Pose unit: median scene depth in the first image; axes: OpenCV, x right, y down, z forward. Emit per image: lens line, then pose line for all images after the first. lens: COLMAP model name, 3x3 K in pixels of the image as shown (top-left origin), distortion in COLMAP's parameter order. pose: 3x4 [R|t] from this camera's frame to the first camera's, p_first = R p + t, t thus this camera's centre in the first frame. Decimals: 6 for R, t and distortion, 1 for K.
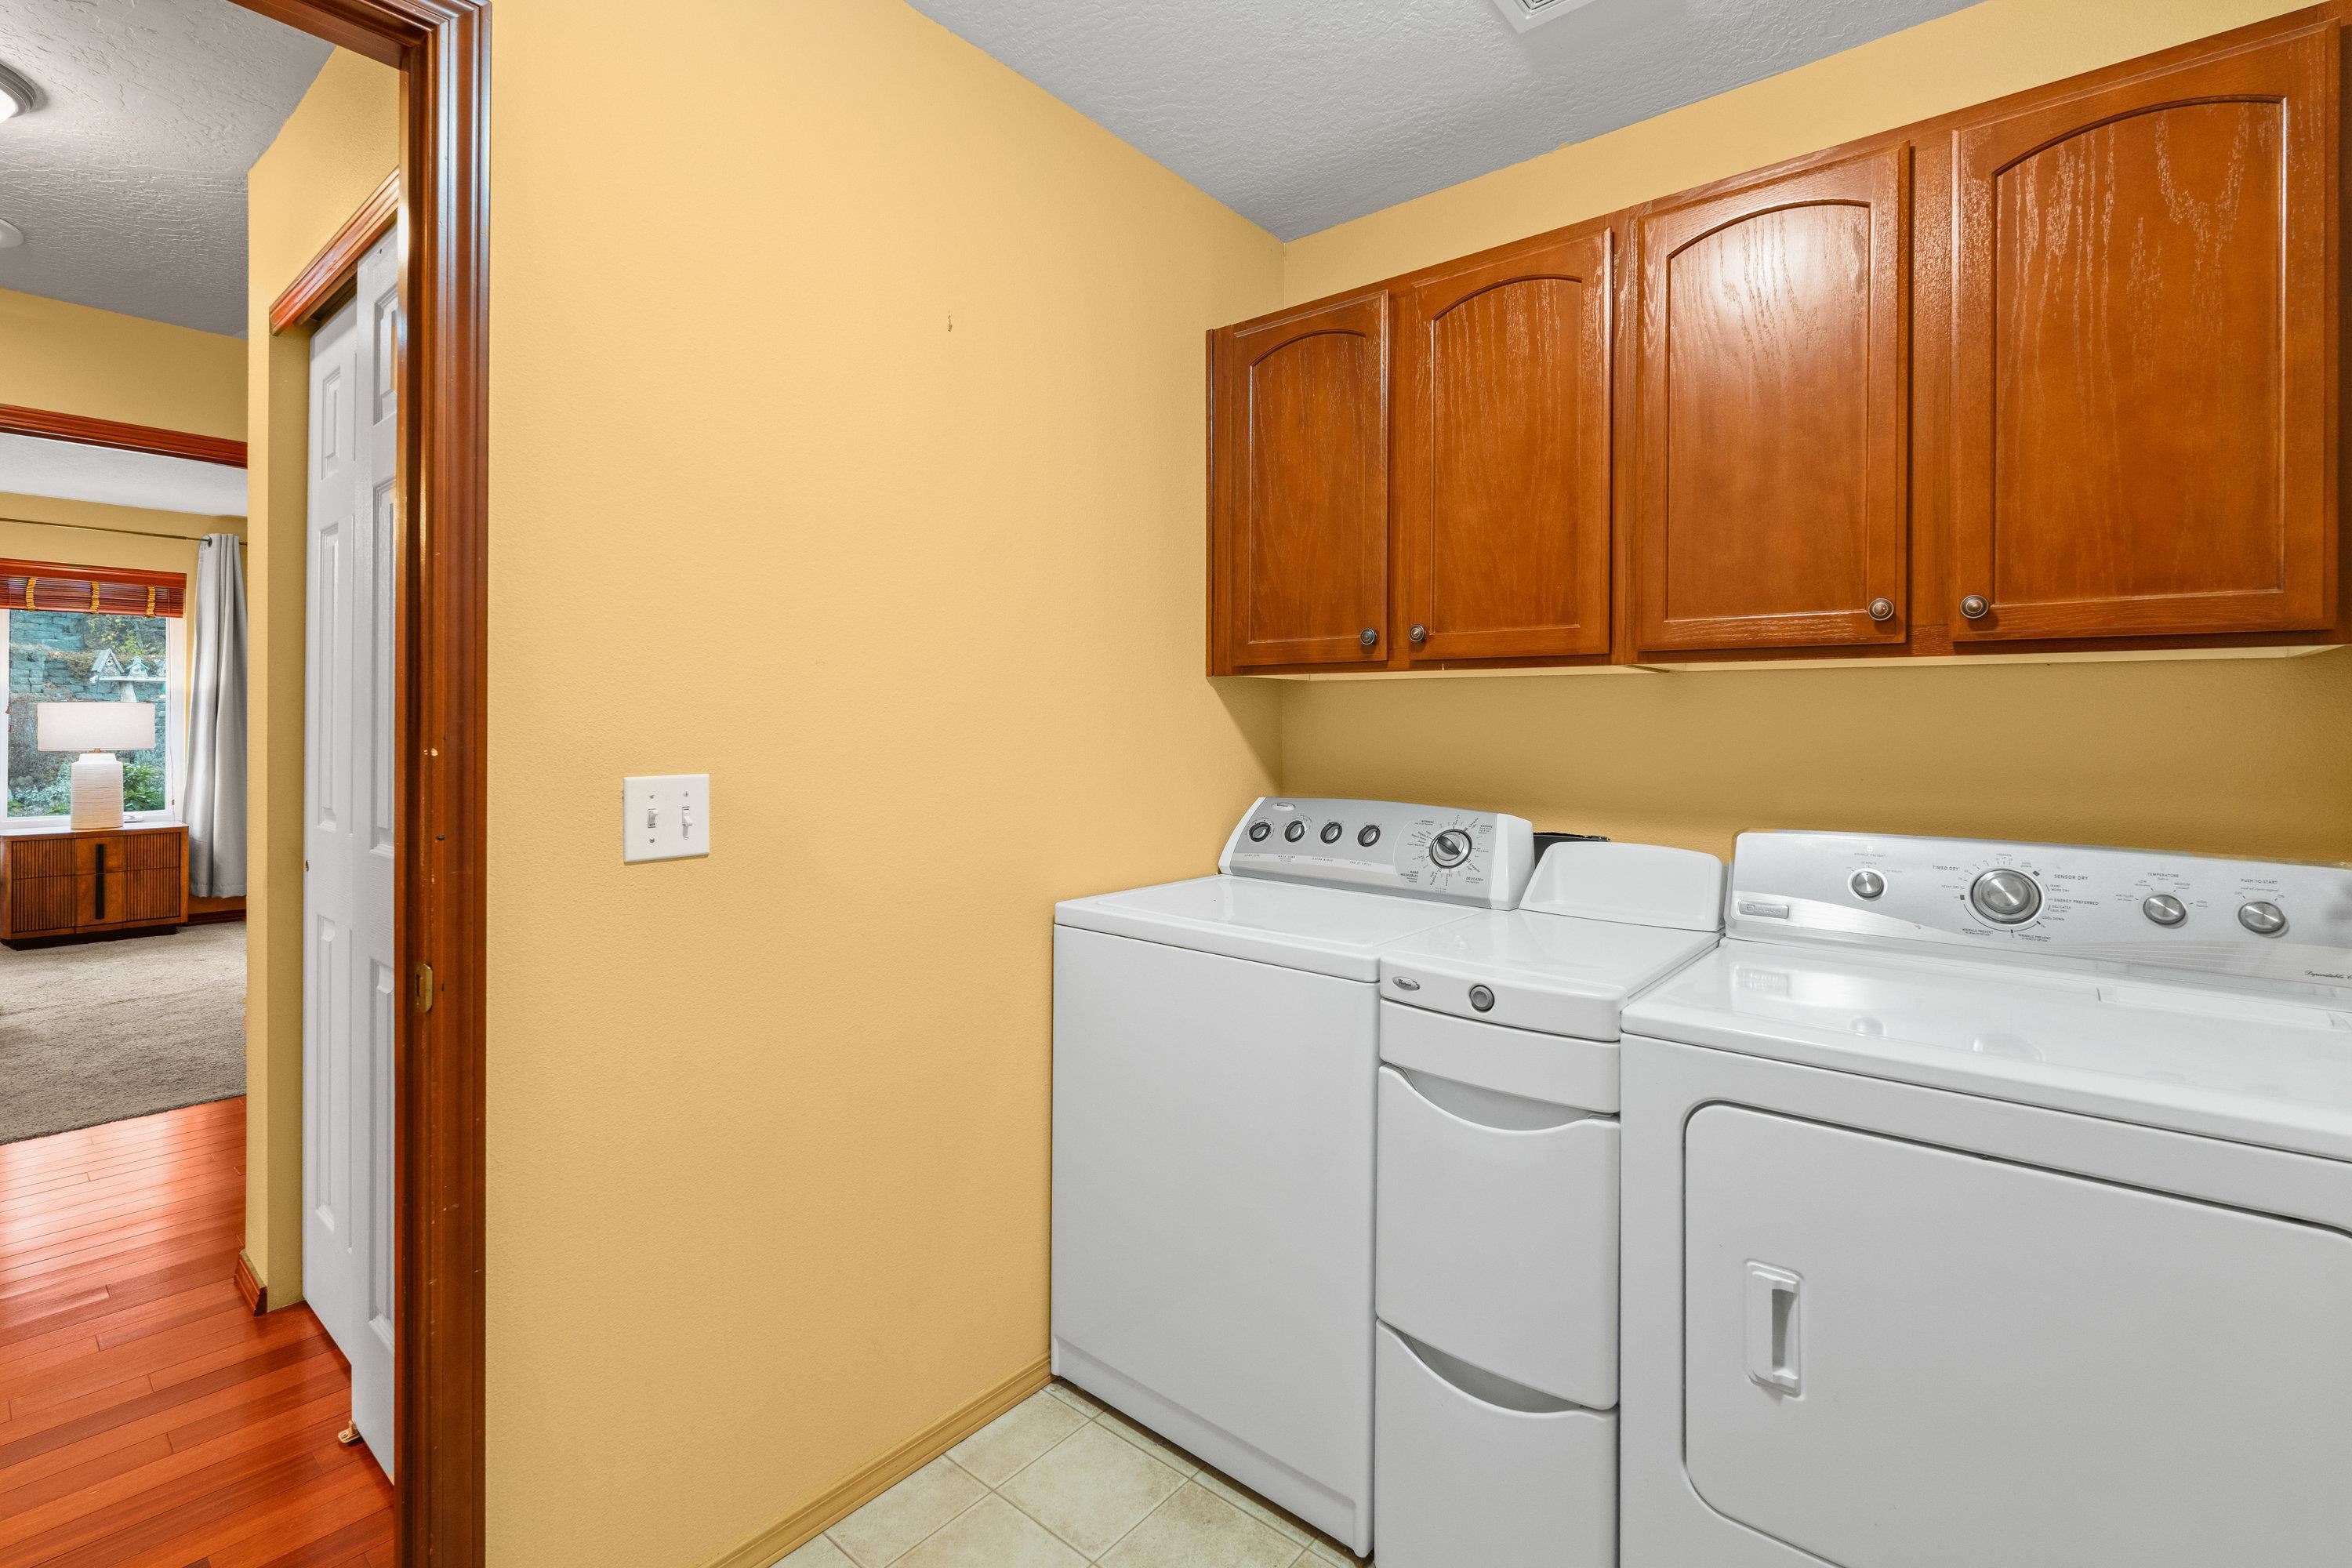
lens RADIAL K [[1042.1, 0, 1169.3], [0, 1042.1, 754.5], [0, 0, 1]] dist [-0.007136, -0.000202]
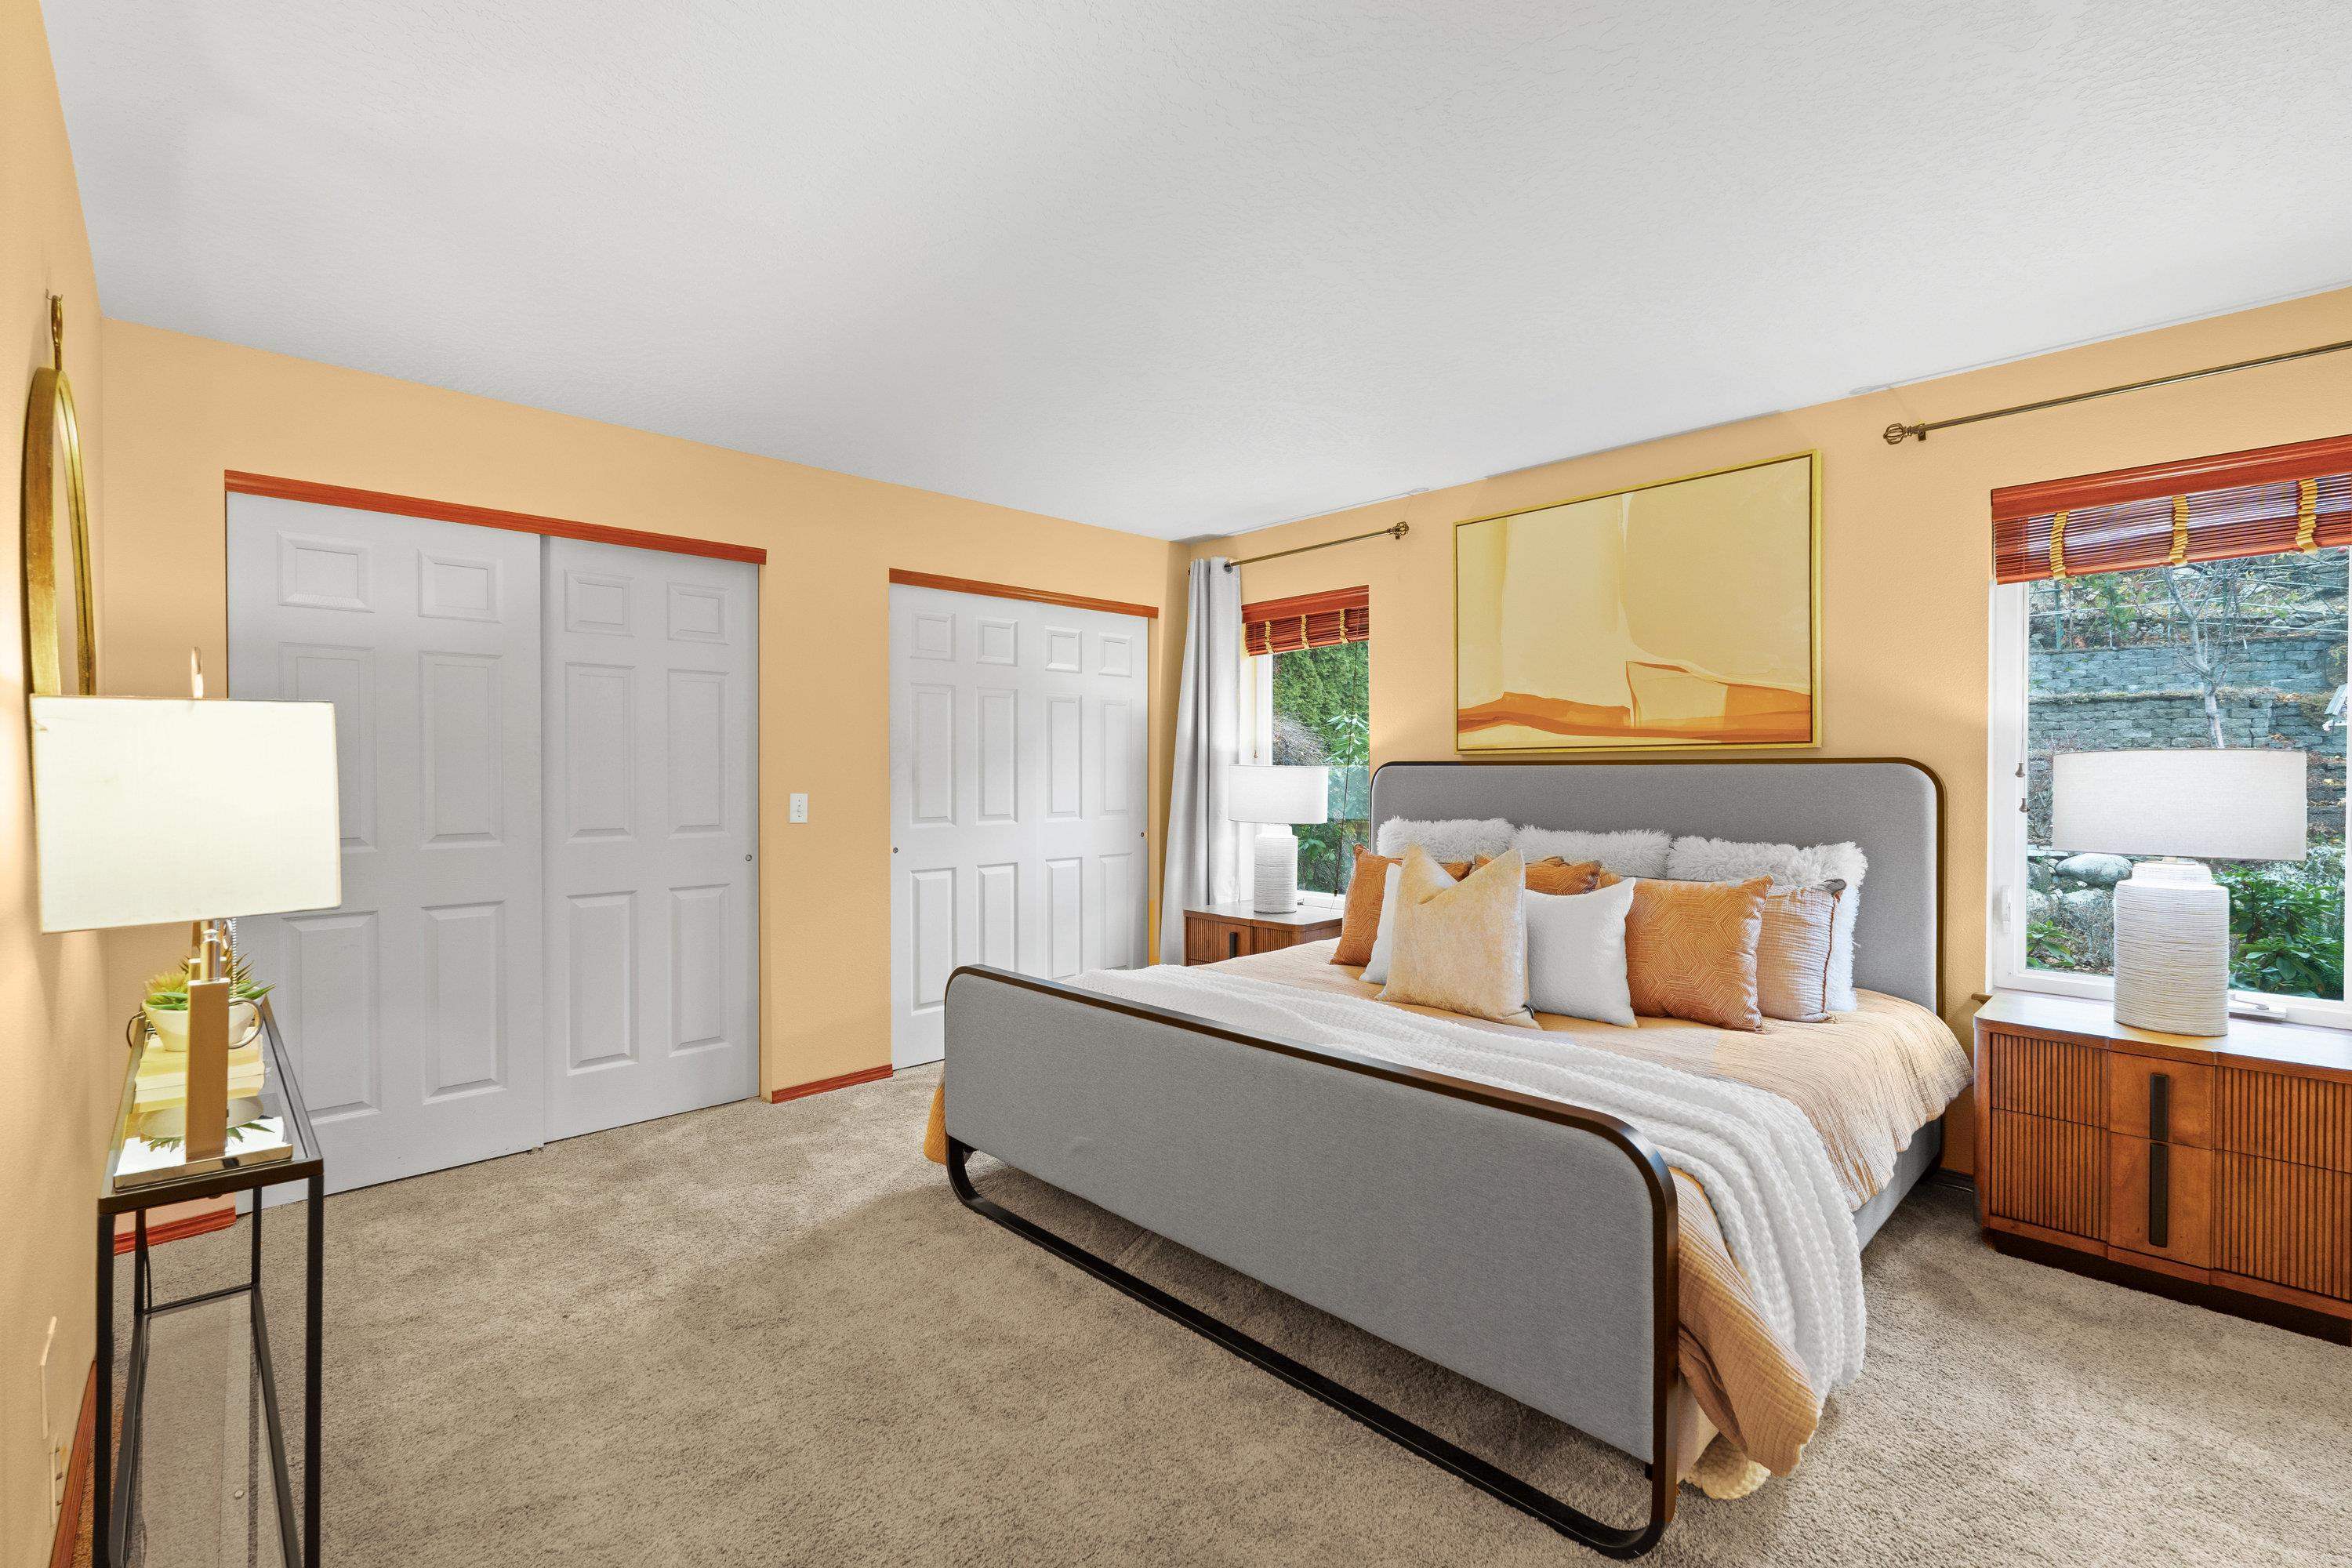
lens RADIAL K [[1029.2, 0, 1167.5], [0, 1029.2, 771.0], [0, 0, 1]] dist [-0.007285, 0.000759]
pose [[-0.109126, -0.016564, -0.993890, -0.511051], [-0.022878, 0.999638, -0.014147, -0.024733], [0.993765, 0.021194, -0.109466, 0.577136]]
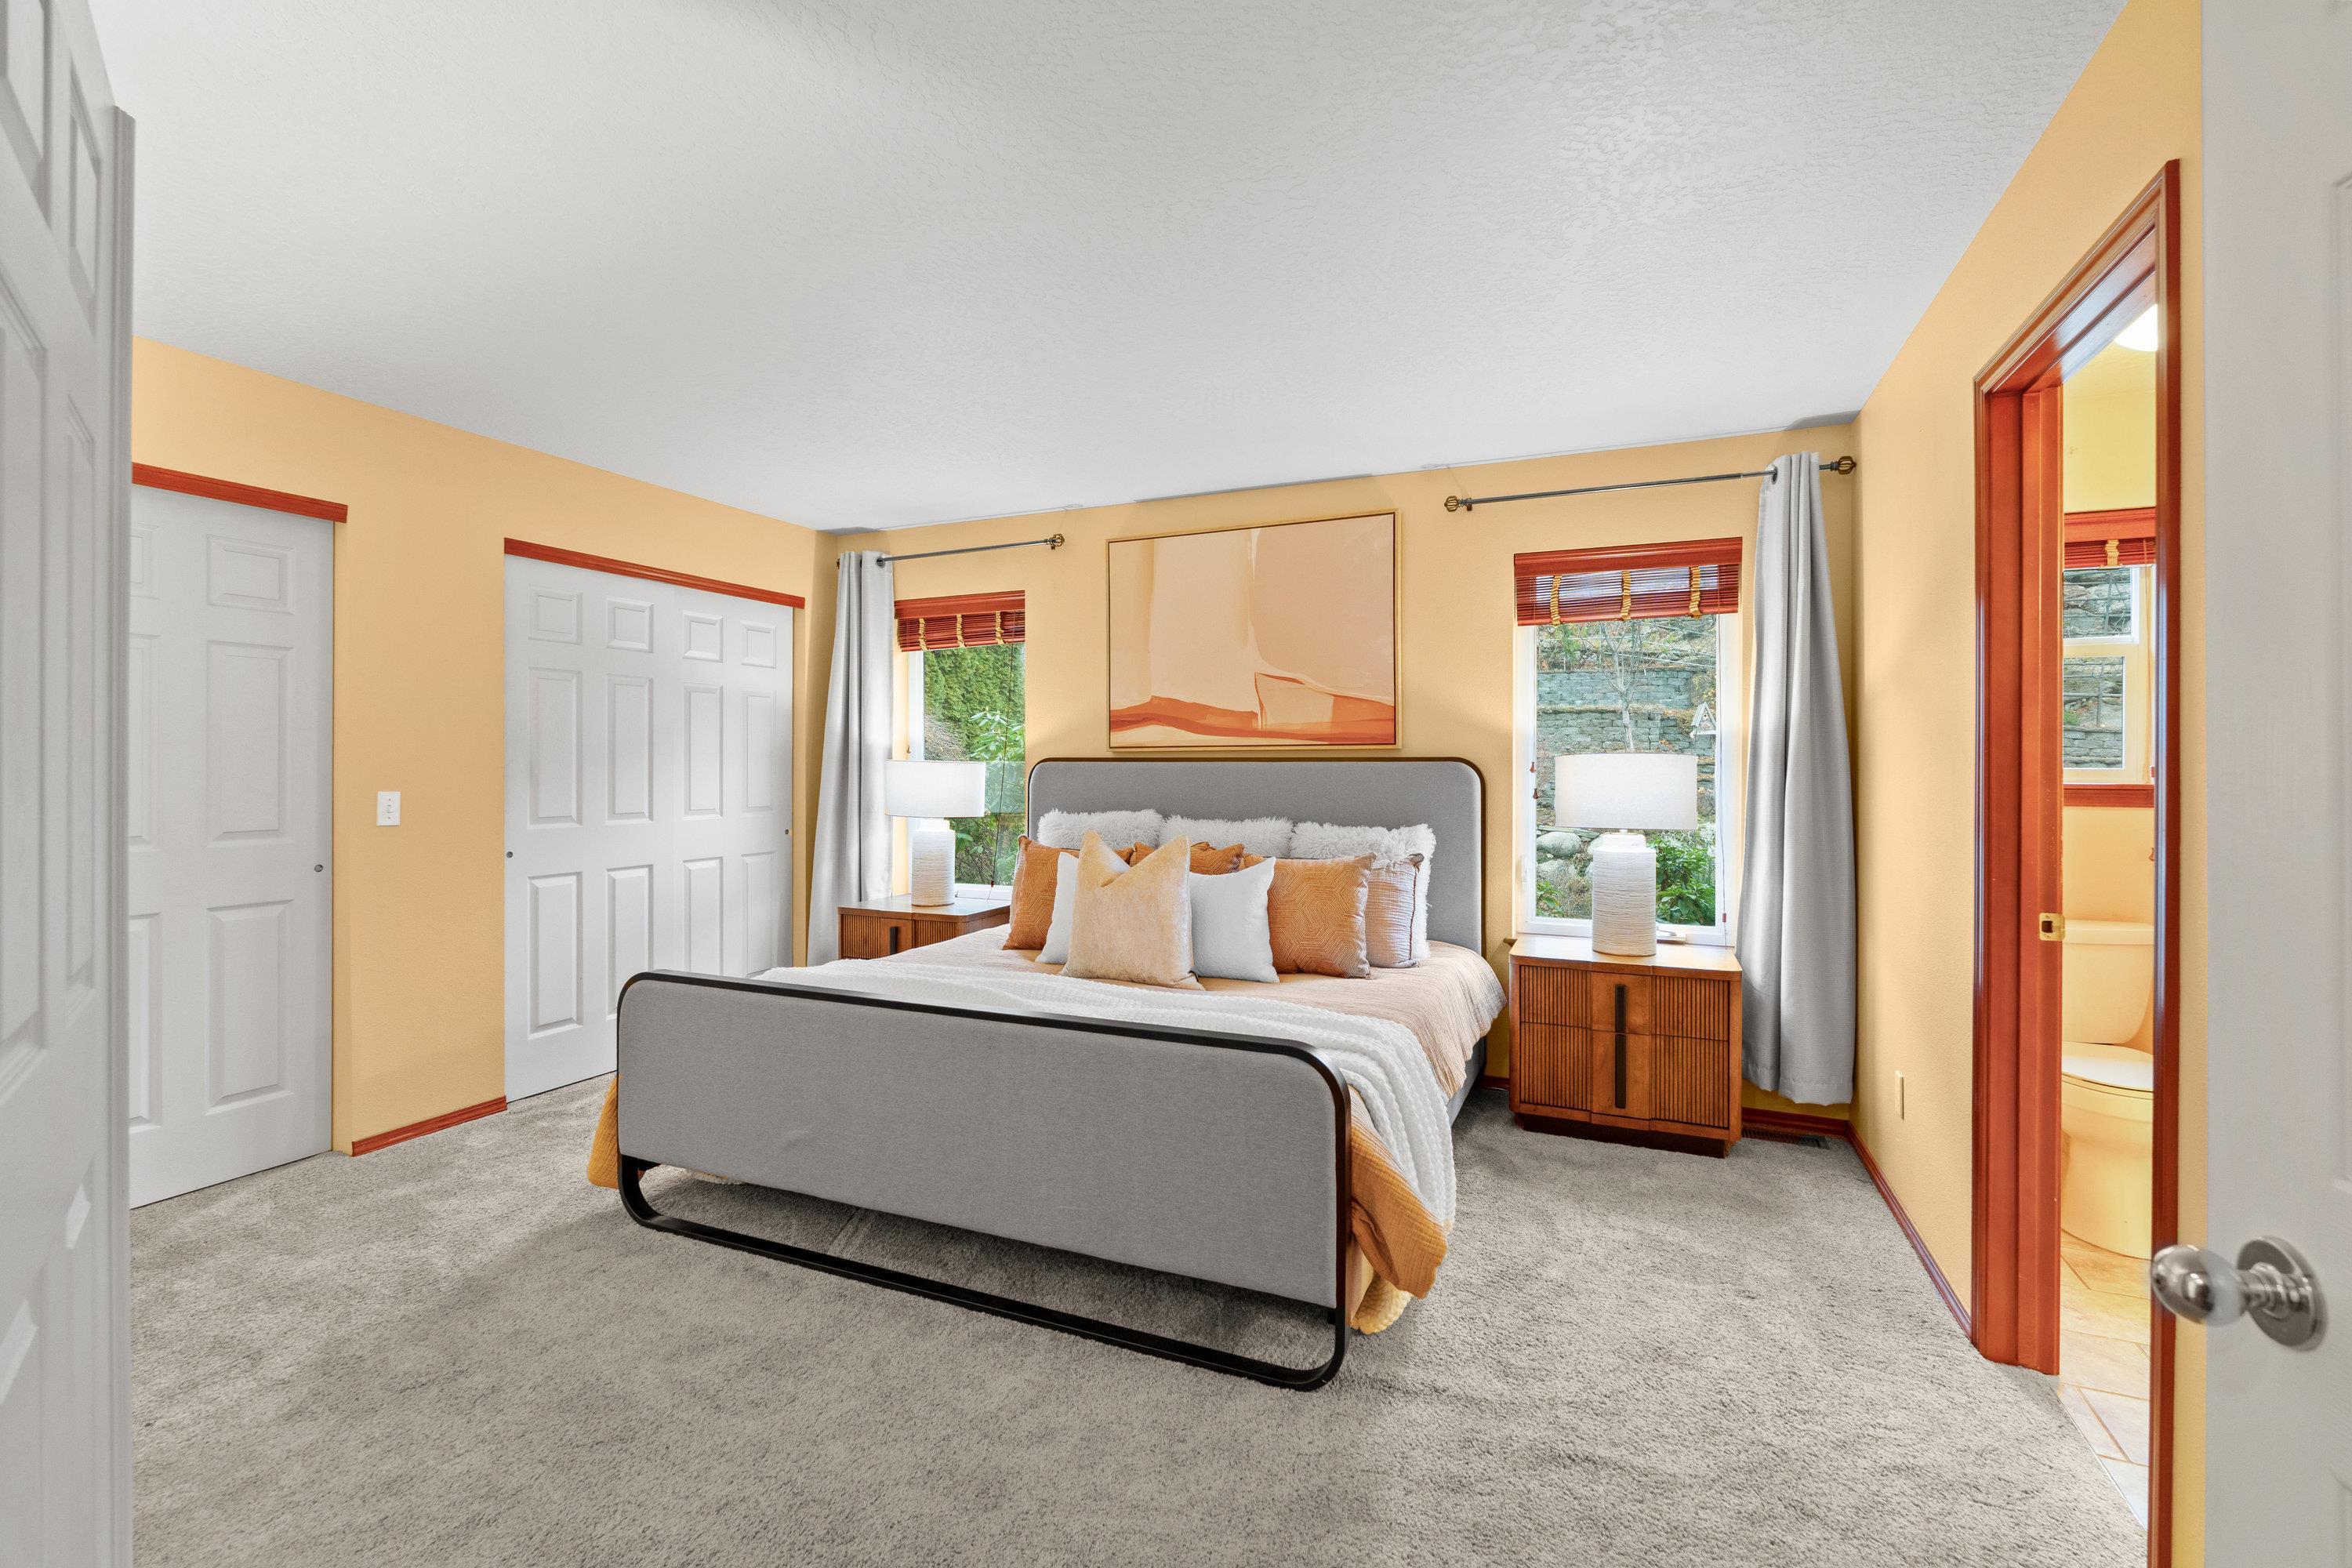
lens RADIAL K [[1042.1, 0, 1169.3], [0, 1042.1, 754.5], [0, 0, 1]] dist [-0.007136, -0.000202]
pose [[0.274627, -0.026578, -0.961184, -0.469763], [-0.018140, 0.999297, -0.032815, -0.023611], [0.961380, 0.026448, 0.273951, 0.524378]]
